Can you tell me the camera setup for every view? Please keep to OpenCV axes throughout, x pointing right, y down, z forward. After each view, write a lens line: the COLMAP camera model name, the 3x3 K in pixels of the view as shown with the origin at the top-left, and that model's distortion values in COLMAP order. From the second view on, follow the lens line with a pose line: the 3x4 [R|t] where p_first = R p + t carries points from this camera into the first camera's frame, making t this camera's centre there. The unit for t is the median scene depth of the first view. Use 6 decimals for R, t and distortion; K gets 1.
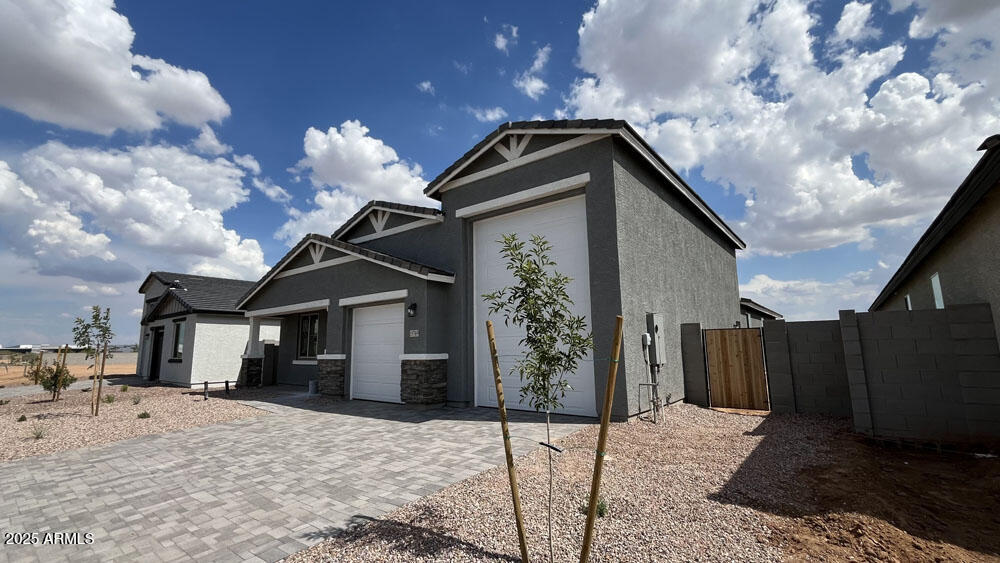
lens RADIAL K [[430.1, 0, 487.4], [0, 430.1, 278.6], [0, 0, 1]] dist [-0.004475, 0.000409]
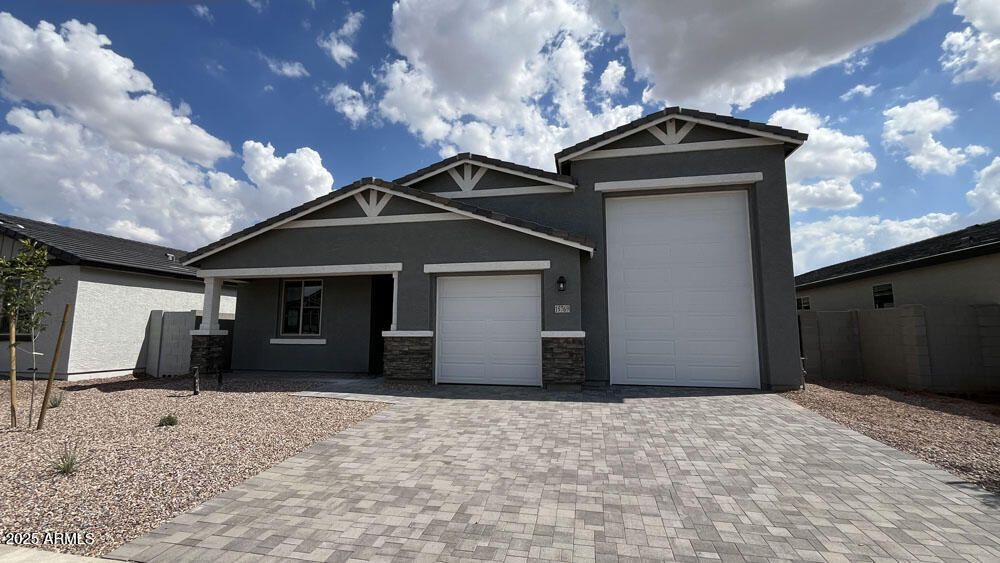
lens RADIAL K [[430.1, 0, 485.4], [0, 430.1, 284.3], [0, 0, 1]] dist [-0.004475, 0.000409]
pose [[0.889798, 0.066231, 0.451523, -0.438138], [-0.088605, 0.995657, 0.028563, 0.037125], [-0.447670, -0.065422, 0.891802, 0.151944]]
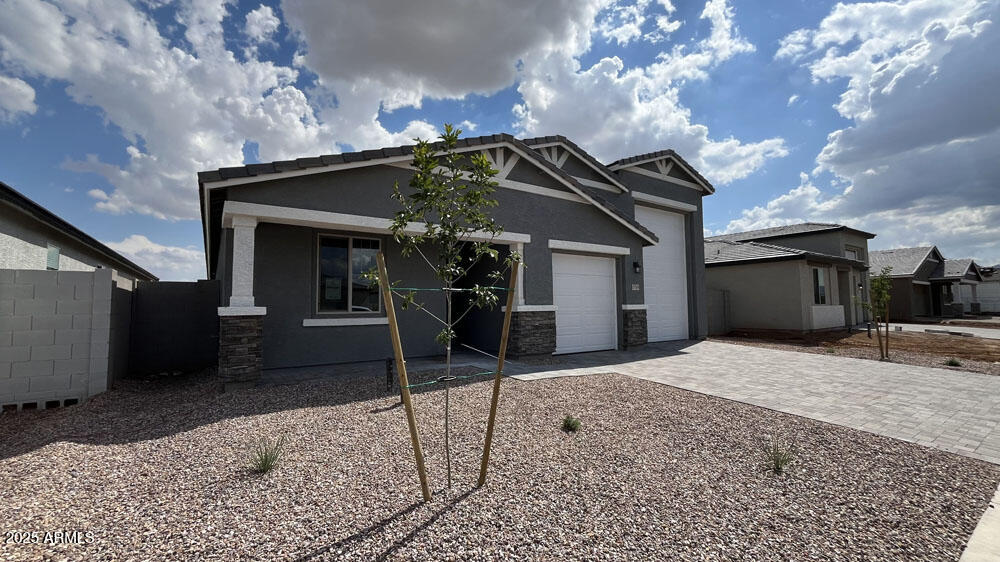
lens RADIAL K [[430.5, 0, 501.8], [0, 430.5, 281.1], [0, 0, 1]] dist [0.001964, -0.000313]
pose [[0.264119, 0.071226, 0.961856, -0.834804], [-0.149056, 0.988303, -0.032255, 0.120641], [-0.952902, -0.134852, 0.271647, 0.612884]]
